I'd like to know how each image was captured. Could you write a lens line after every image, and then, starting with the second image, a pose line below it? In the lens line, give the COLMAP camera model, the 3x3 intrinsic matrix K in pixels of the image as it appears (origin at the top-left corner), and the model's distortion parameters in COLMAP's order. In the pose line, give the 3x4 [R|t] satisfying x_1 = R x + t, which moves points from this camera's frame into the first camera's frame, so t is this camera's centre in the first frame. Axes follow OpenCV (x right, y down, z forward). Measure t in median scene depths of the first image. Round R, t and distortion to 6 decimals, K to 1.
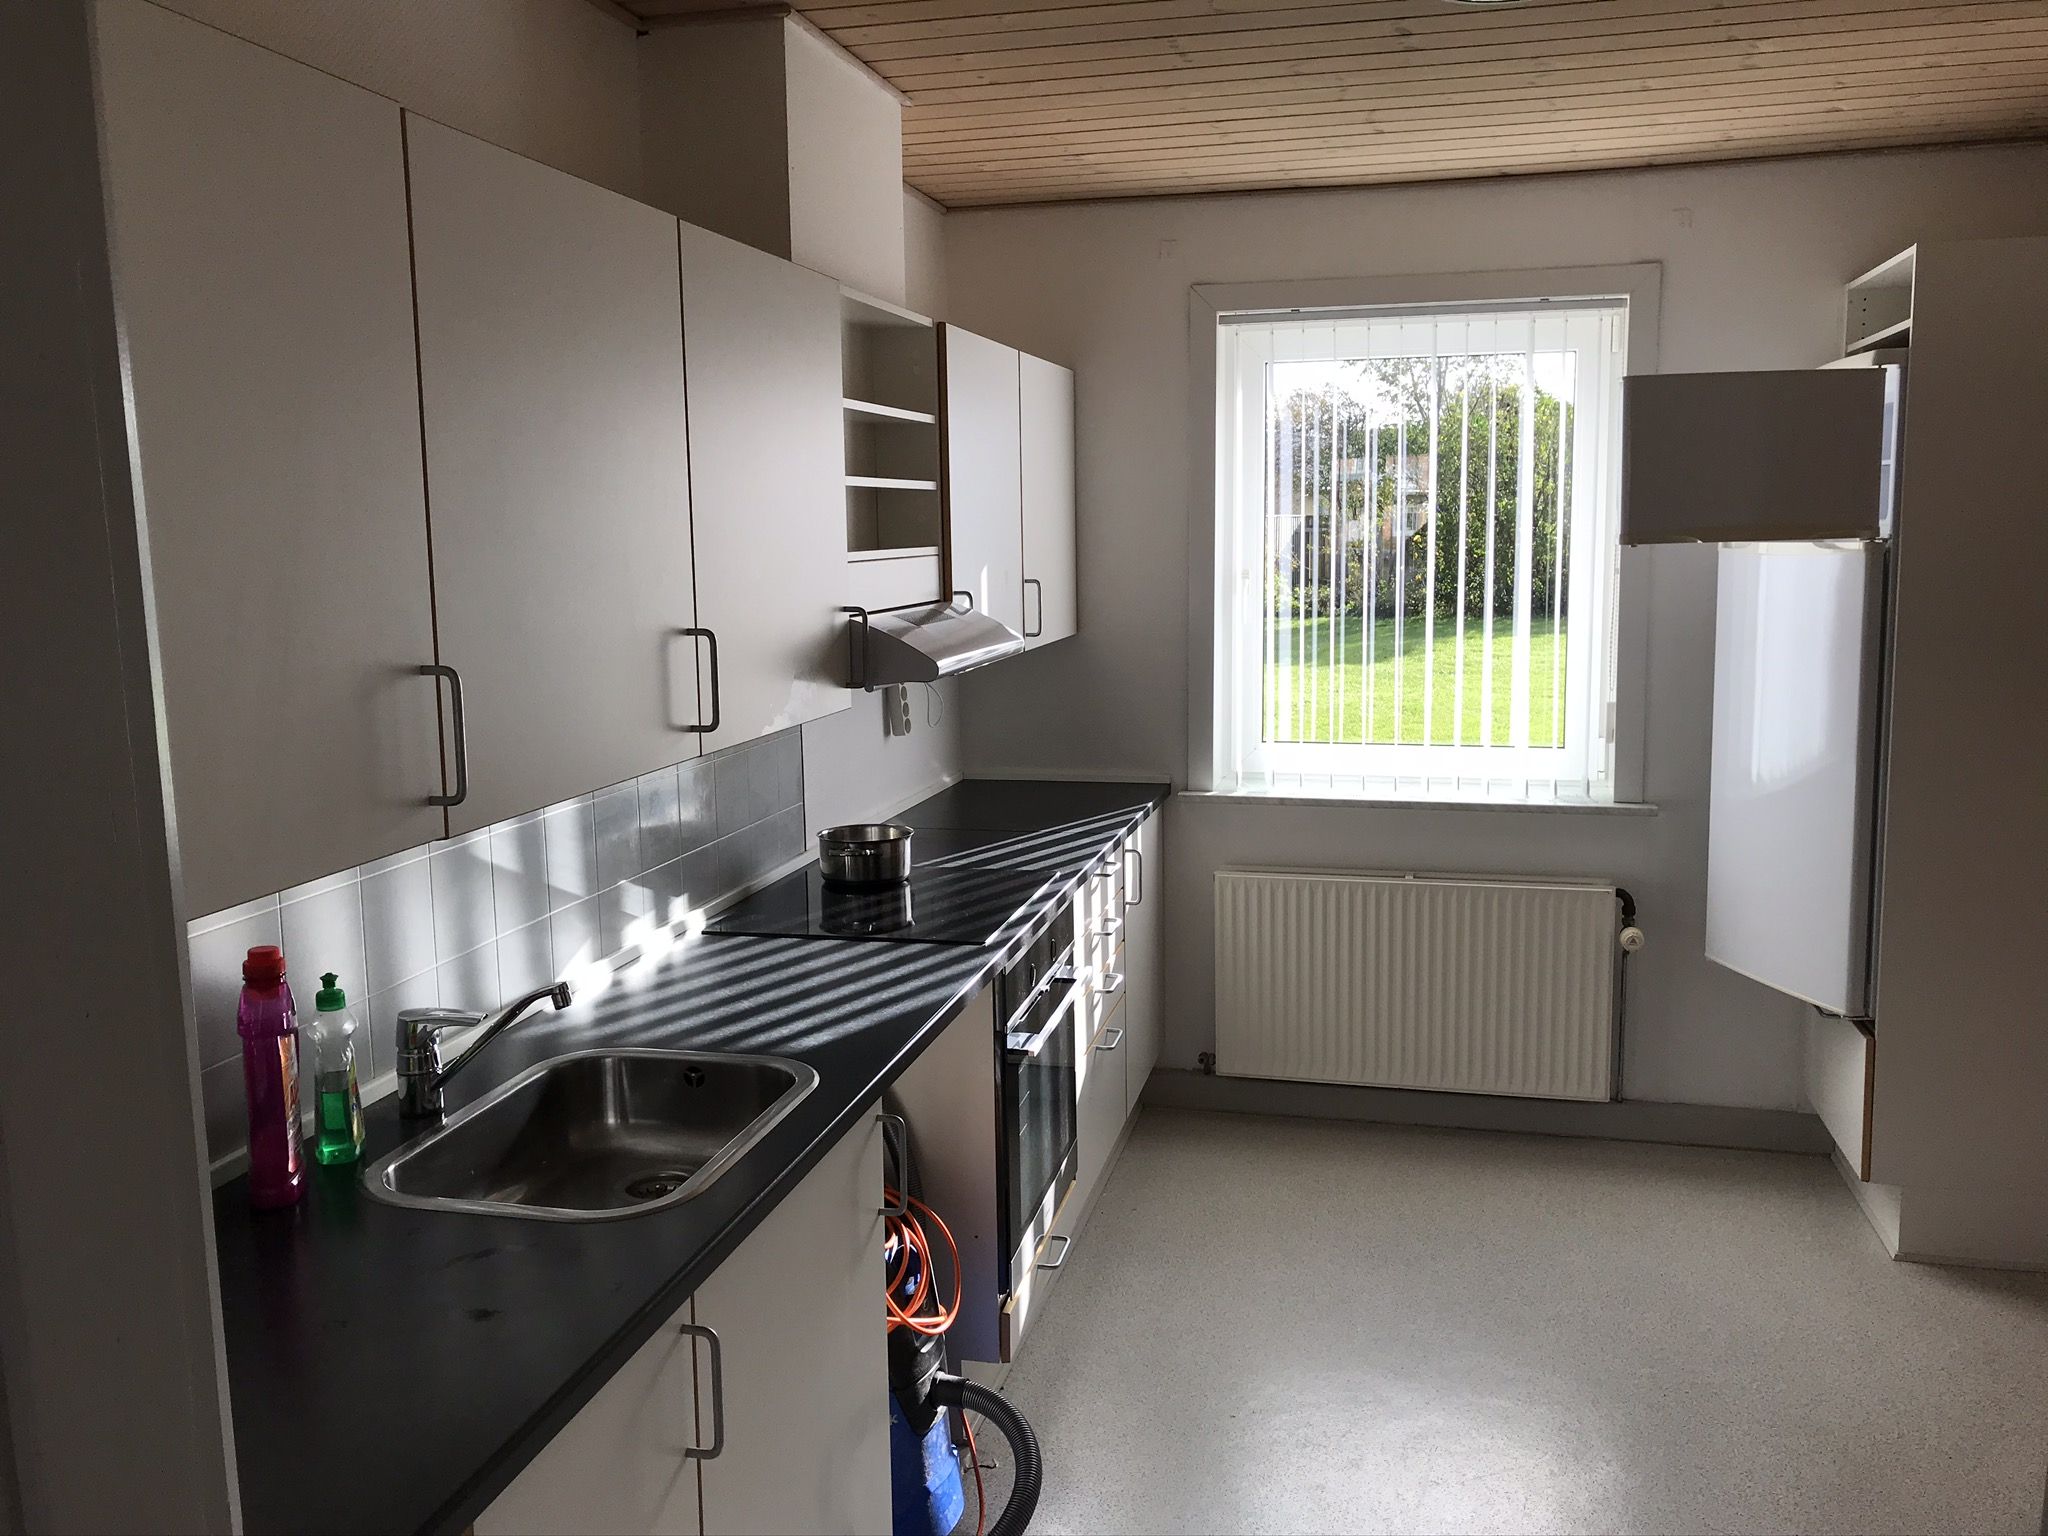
lens RADIAL K [[1683.6, 0, 1024.0], [0, 1683.6, 768.0], [0, 0, 1]] dist [0.099310, -0.115274]
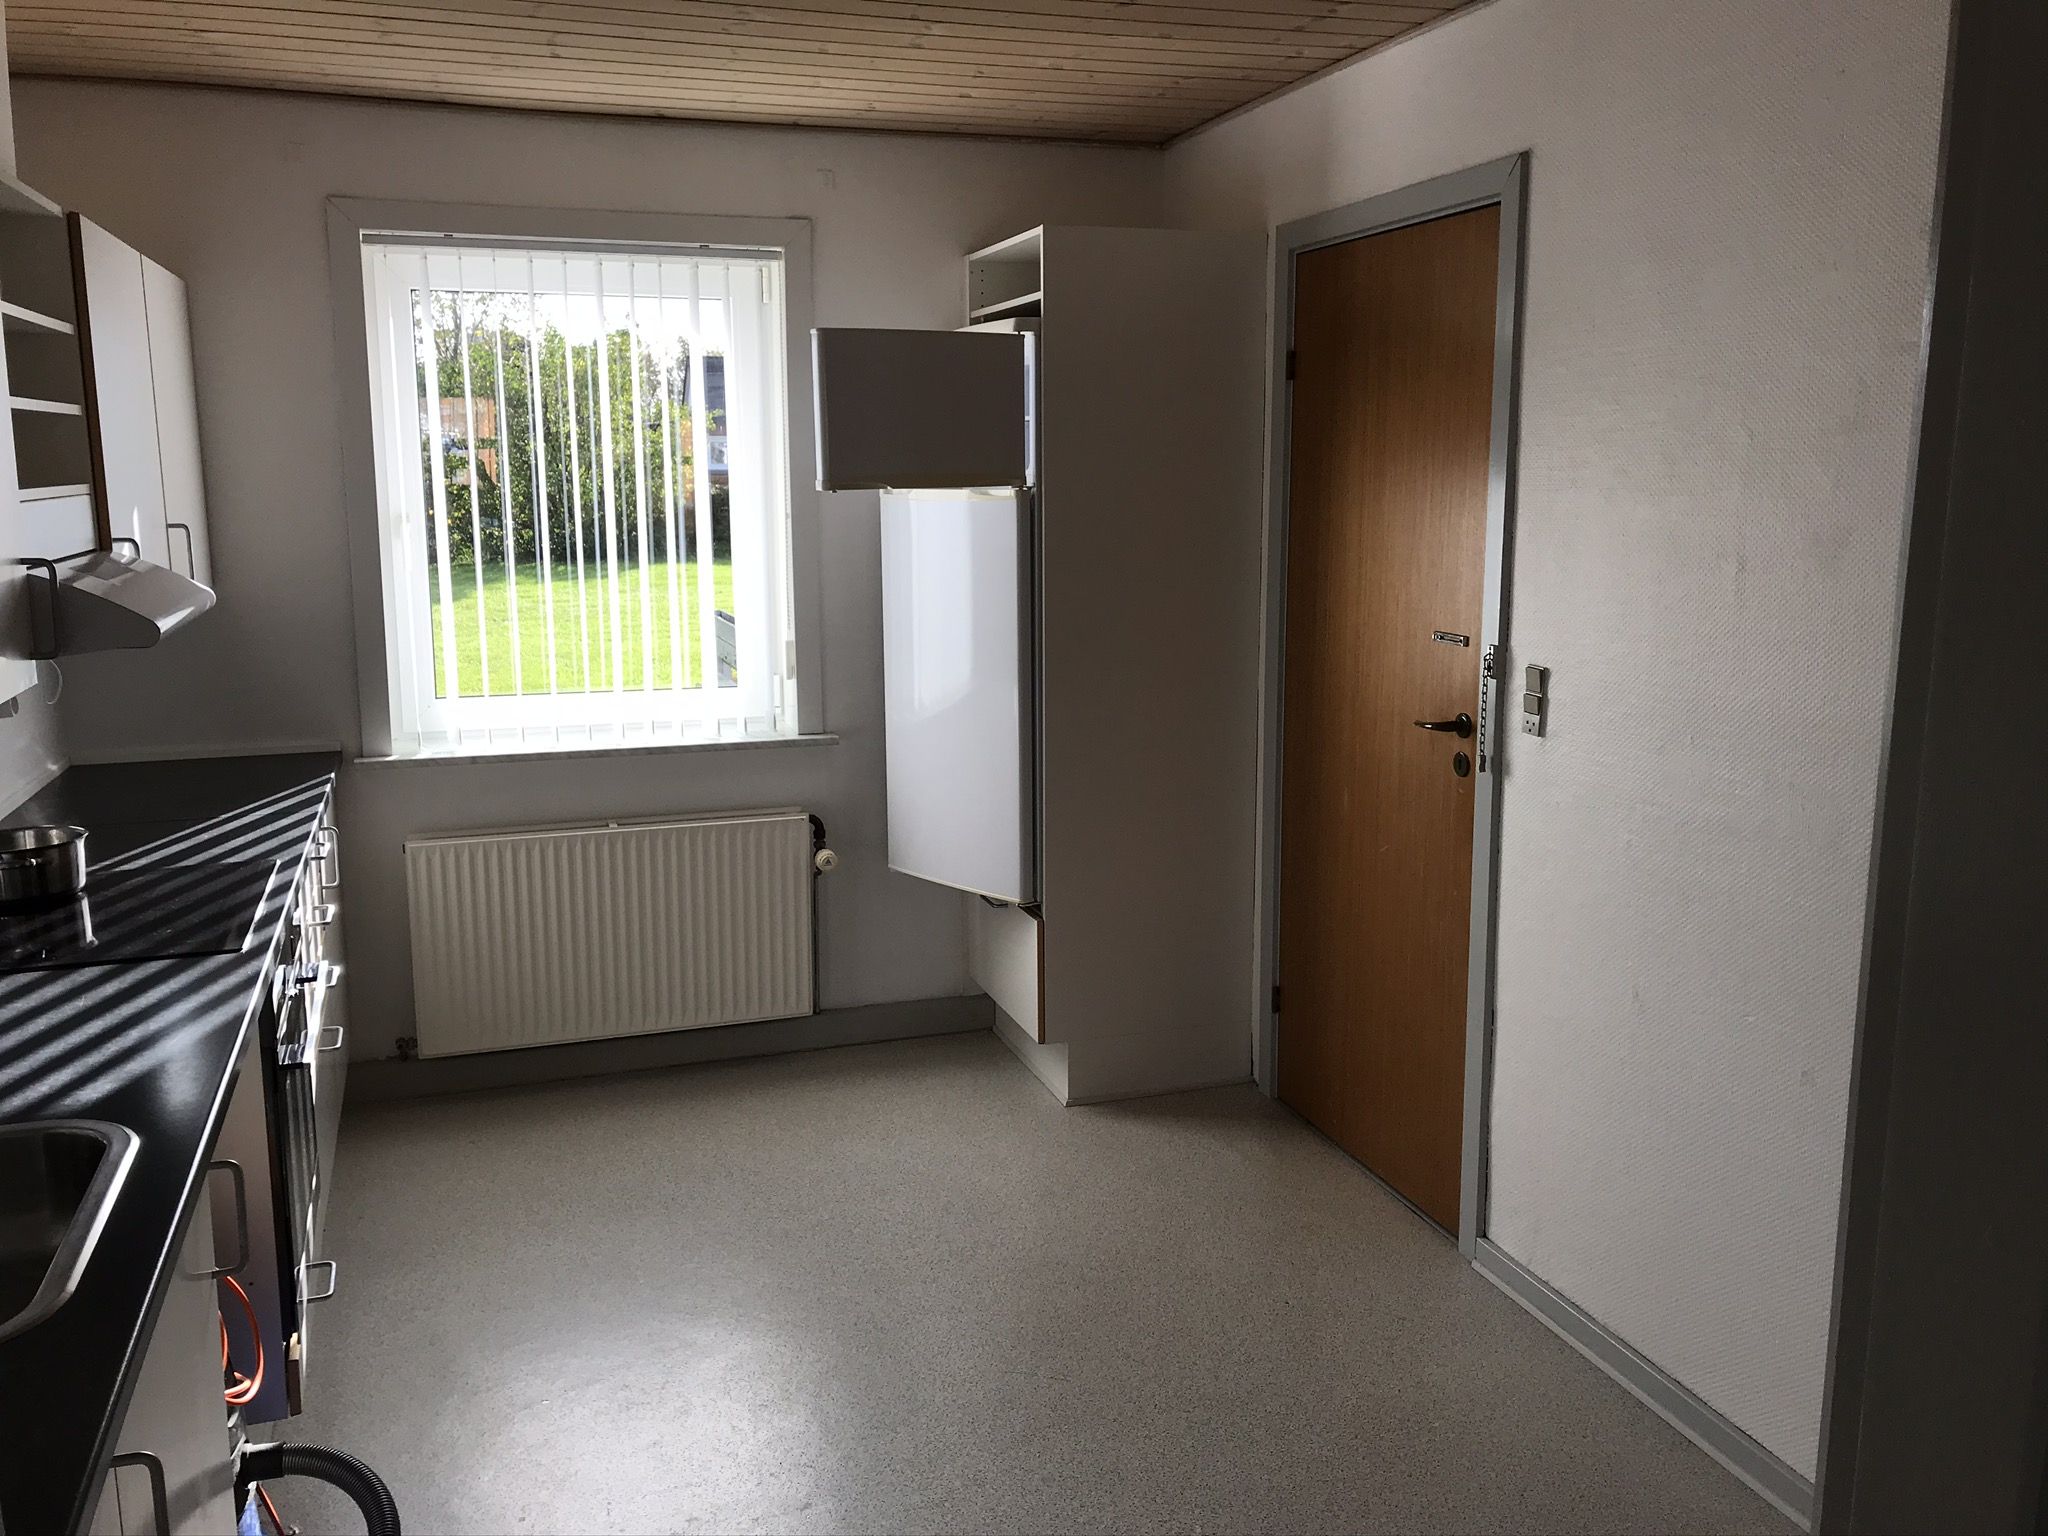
lens RADIAL K [[1690.1, 0, 1024.0], [0, 1690.1, 768.0], [0, 0, 1]] dist [0.081248, -0.114290]
pose [[0.844048, -0.085907, 0.529342, -0.104833], [0.069131, 0.996280, 0.051457, -0.003818], [-0.531793, -0.006838, 0.846846, 0.038635]]
